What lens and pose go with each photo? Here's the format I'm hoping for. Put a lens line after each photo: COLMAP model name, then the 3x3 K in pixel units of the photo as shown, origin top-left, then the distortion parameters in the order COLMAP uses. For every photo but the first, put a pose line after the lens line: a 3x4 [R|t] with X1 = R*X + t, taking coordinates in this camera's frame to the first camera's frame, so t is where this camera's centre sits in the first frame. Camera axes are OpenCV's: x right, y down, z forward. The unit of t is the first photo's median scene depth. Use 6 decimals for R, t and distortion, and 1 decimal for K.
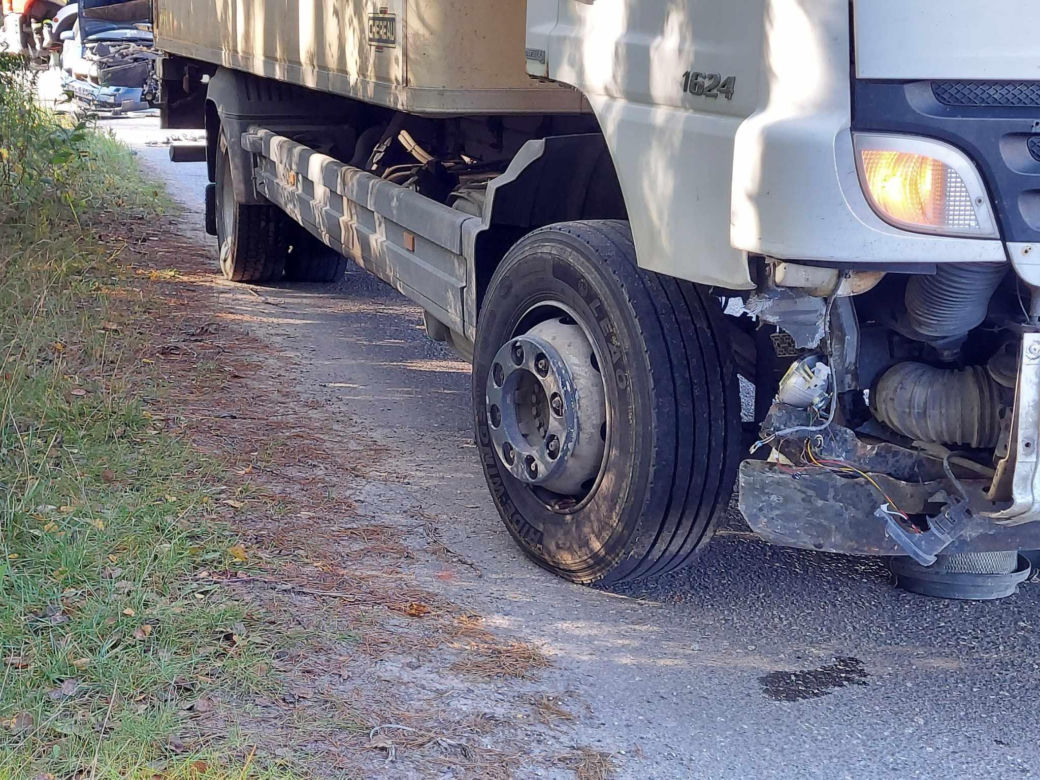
lens RADIAL K [[1905.3, 0, 520.0], [0, 1905.3, 390.0], [0, 0, 1]] dist [0.126676, -0.016595]
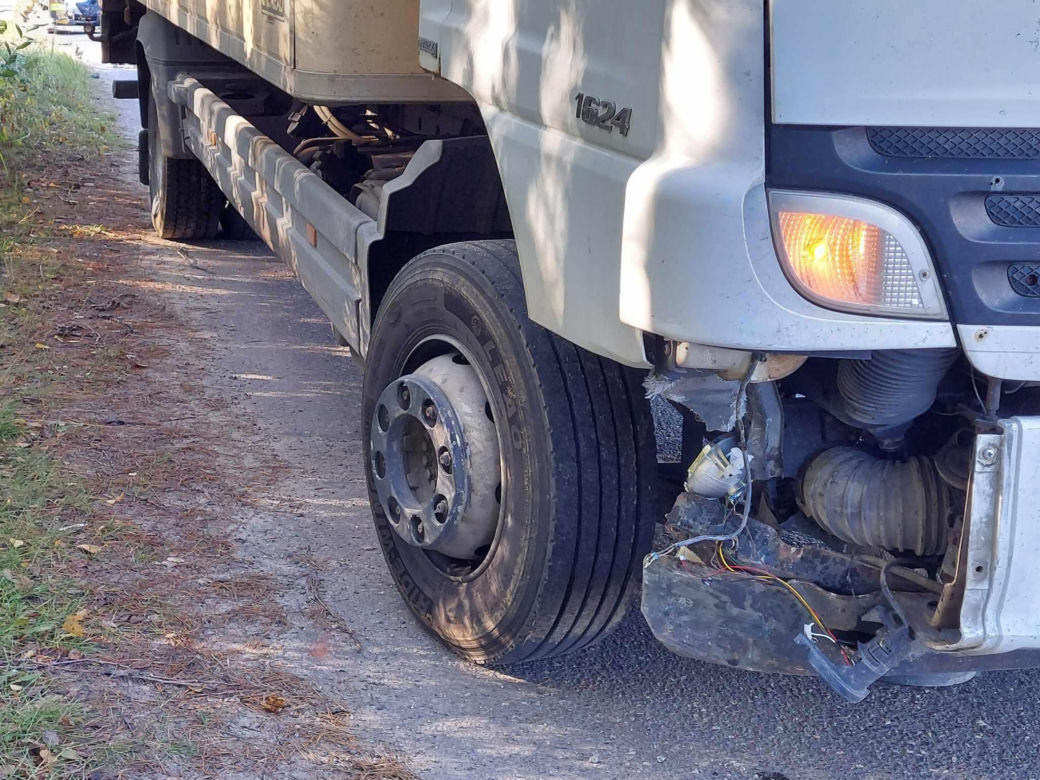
lens RADIAL K [[1905.3, 0, 520.0], [0, 1905.3, 390.0], [0, 0, 1]] dist [0.126676, -0.016595]
pose [[0.999920, 0.012534, -0.001737, 0.055674], [-0.012435, 0.998747, 0.048484, -0.067932], [0.002343, -0.048459, 0.998822, 0.150126]]
